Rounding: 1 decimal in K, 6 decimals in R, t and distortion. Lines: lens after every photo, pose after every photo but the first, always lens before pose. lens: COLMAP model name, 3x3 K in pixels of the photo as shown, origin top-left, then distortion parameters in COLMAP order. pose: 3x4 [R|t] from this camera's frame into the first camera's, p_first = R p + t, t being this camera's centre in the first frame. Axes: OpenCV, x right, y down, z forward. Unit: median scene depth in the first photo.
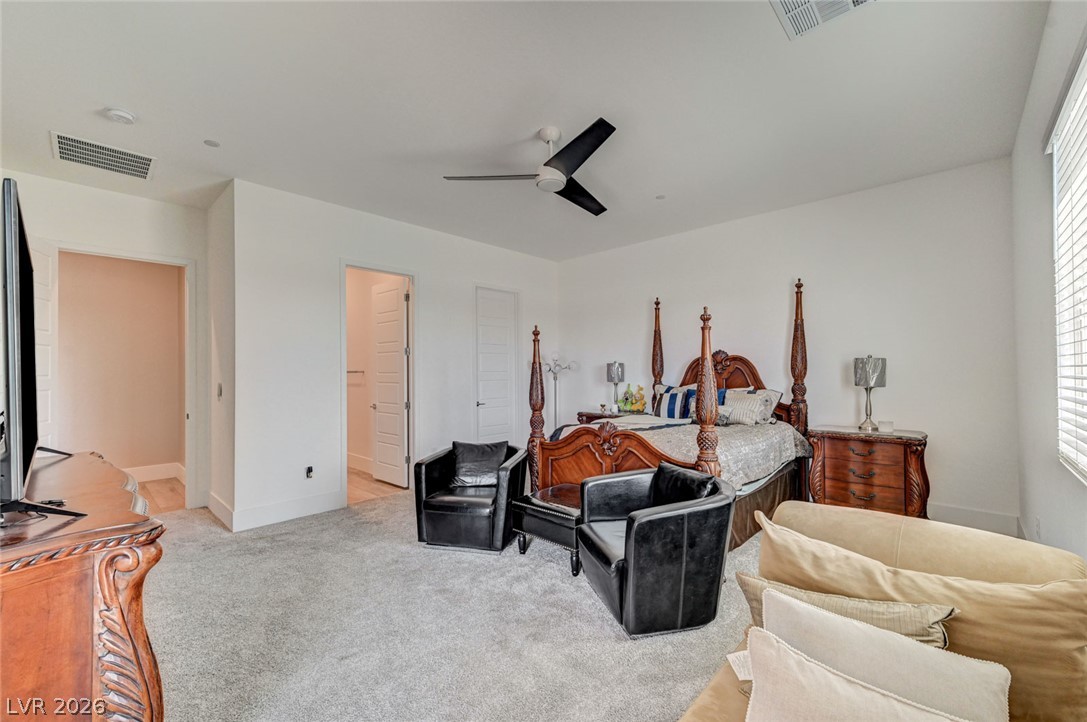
lens RADIAL K [[434.1, 0, 542.4], [0, 434.1, 365.6], [0, 0, 1]] dist [-0.000303, 0.000433]
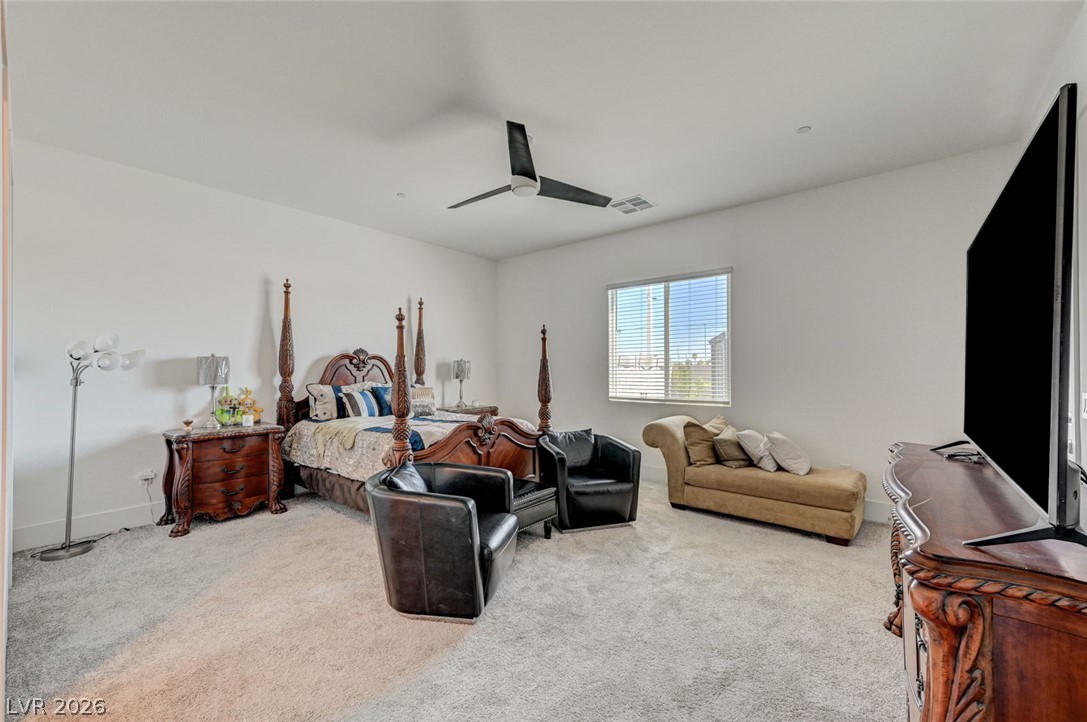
lens RADIAL K [[434.1, 0, 542.4], [0, 434.1, 365.6], [0, 0, 1]] dist [-0.000303, 0.000433]
pose [[-0.035371, 0.012046, 0.999302, -0.785787], [-0.013823, 0.999826, -0.012542, 0.015519], [-0.999279, -0.014257, -0.035198, 0.747982]]
